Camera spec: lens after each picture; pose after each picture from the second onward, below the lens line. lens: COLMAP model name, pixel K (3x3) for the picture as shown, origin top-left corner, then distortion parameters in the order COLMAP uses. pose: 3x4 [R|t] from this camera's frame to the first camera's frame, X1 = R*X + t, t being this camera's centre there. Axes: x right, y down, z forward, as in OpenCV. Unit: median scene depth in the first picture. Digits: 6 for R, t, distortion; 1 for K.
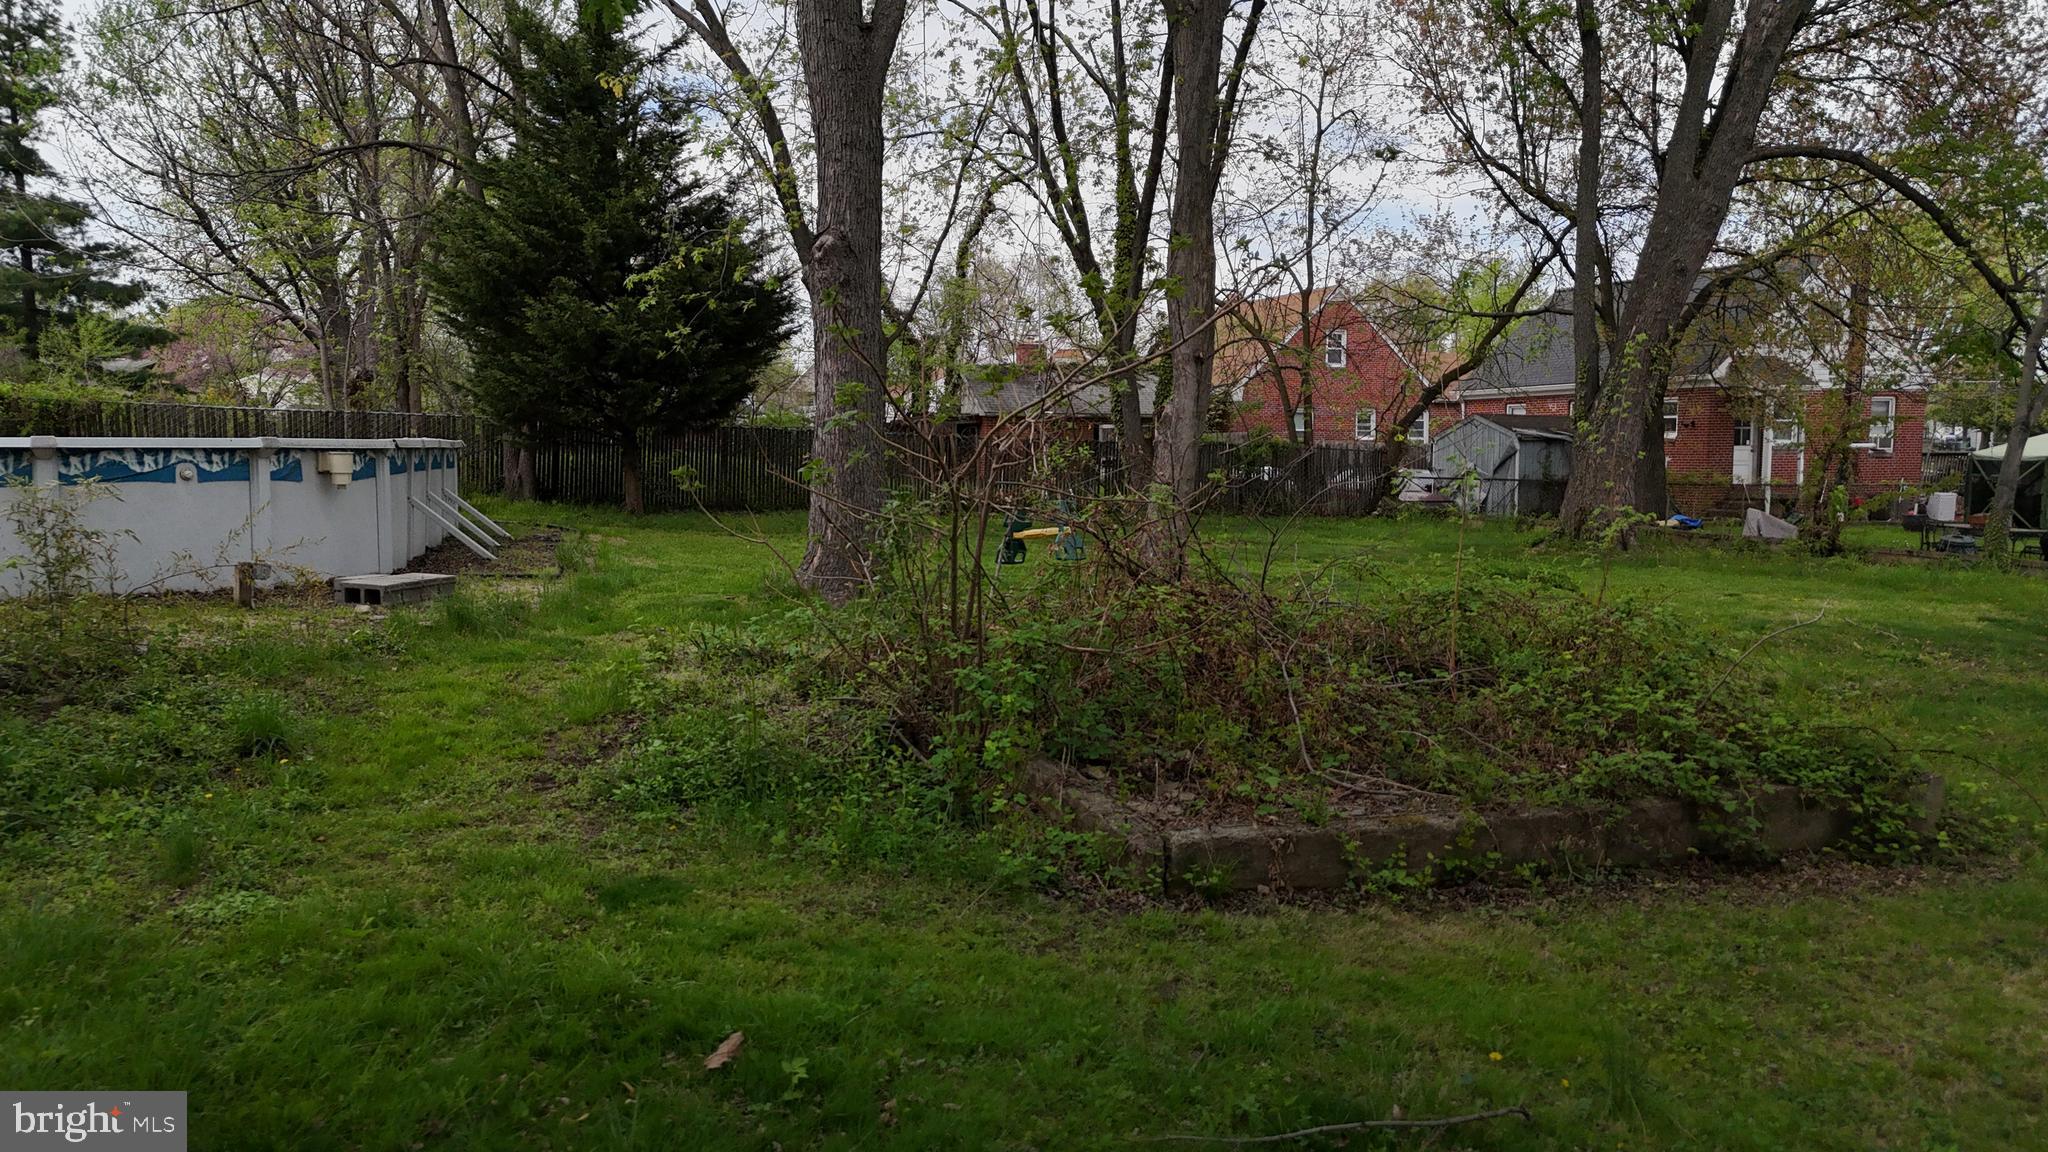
lens RADIAL K [[1492.0, 0, 1025.0], [0, 1492.0, 570.1], [0, 0, 1]] dist [0.080077, -0.068715]
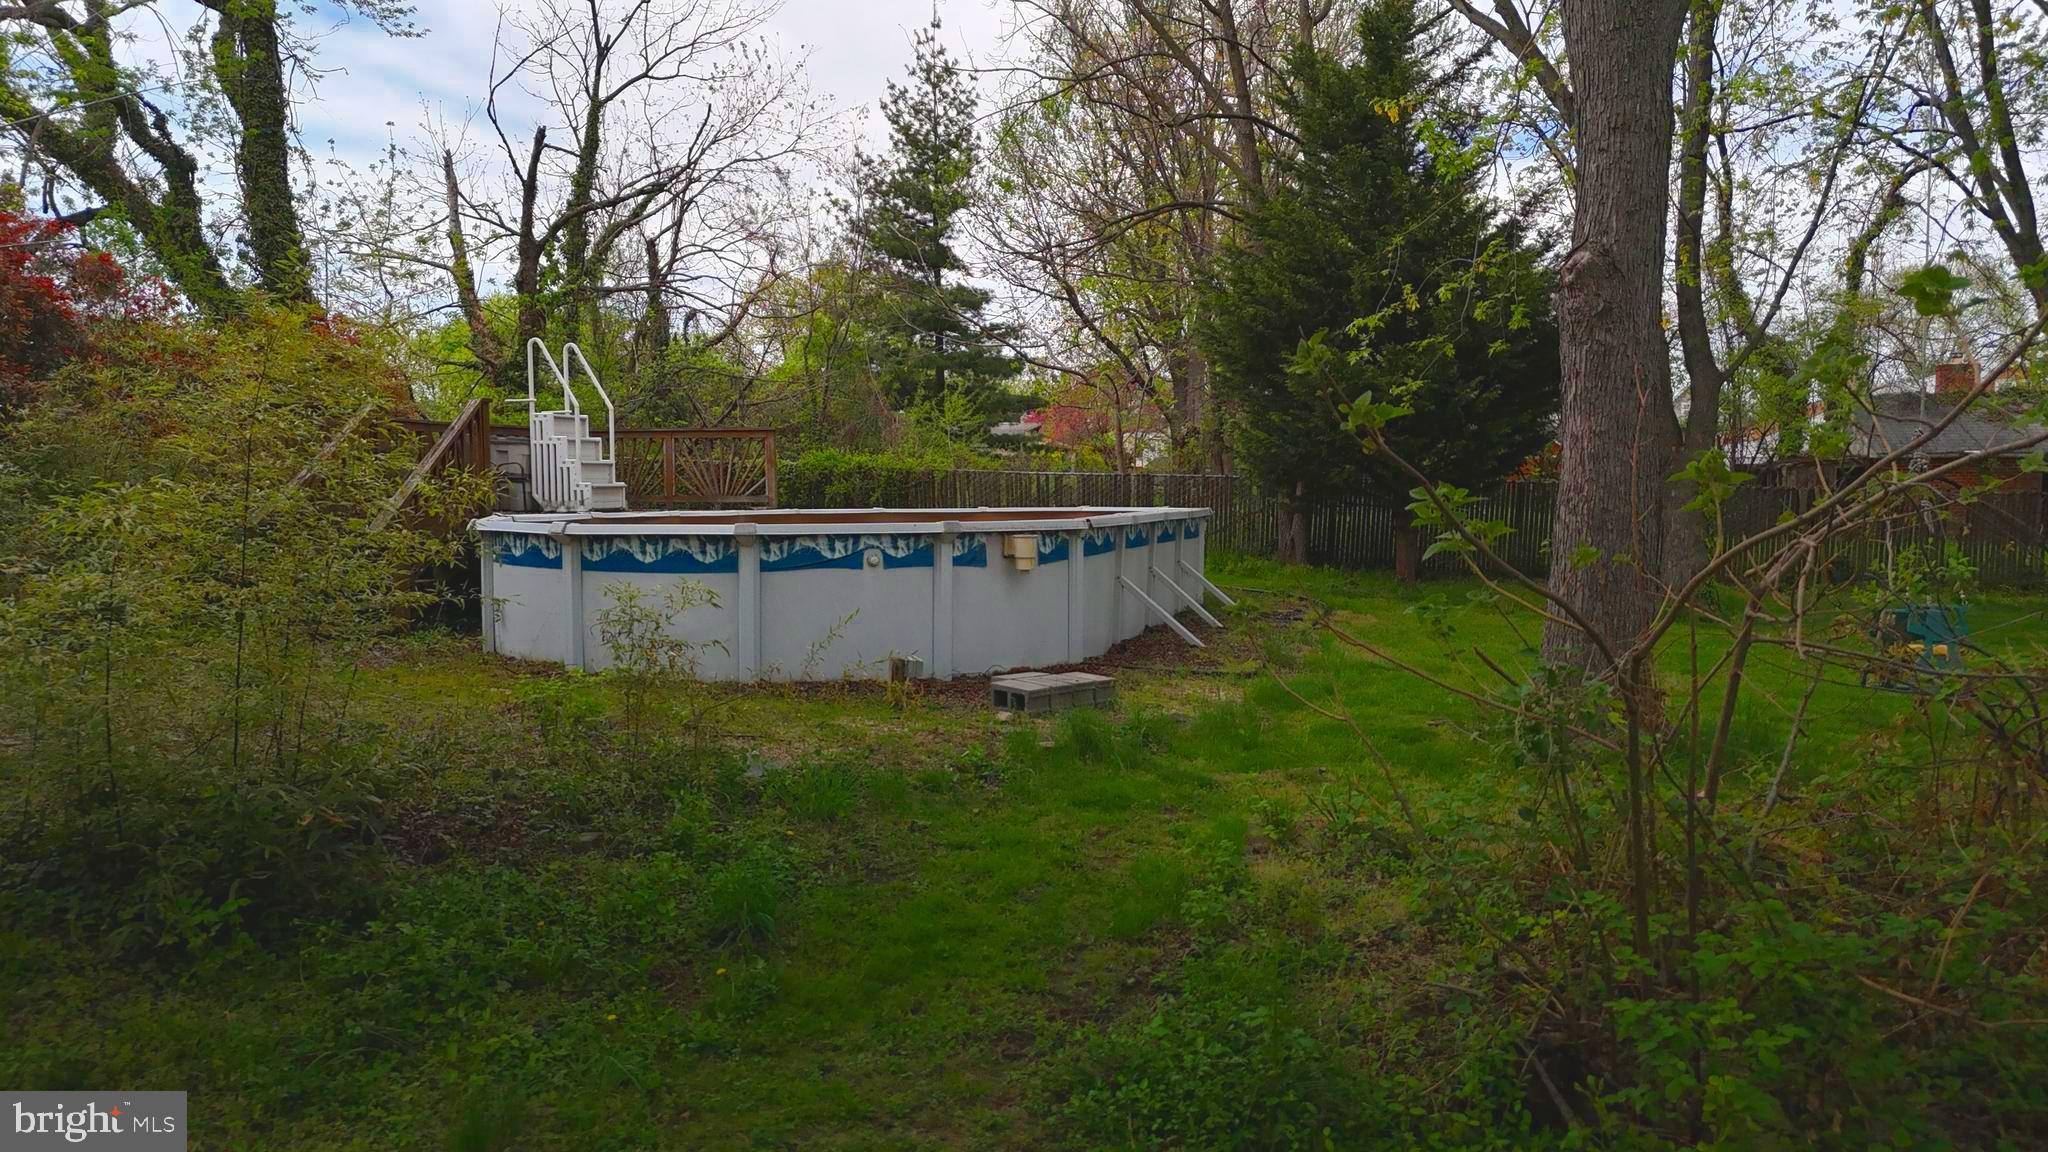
lens RADIAL K [[1492.0, 0, 1039.8], [0, 1492.0, 592.8], [0, 0, 1]] dist [0.080077, -0.068715]
pose [[0.858250, 0.031054, -0.512291, 0.014444], [-0.037713, 0.999285, -0.002608, -0.021465], [0.511844, 0.021558, 0.858808, 0.114630]]
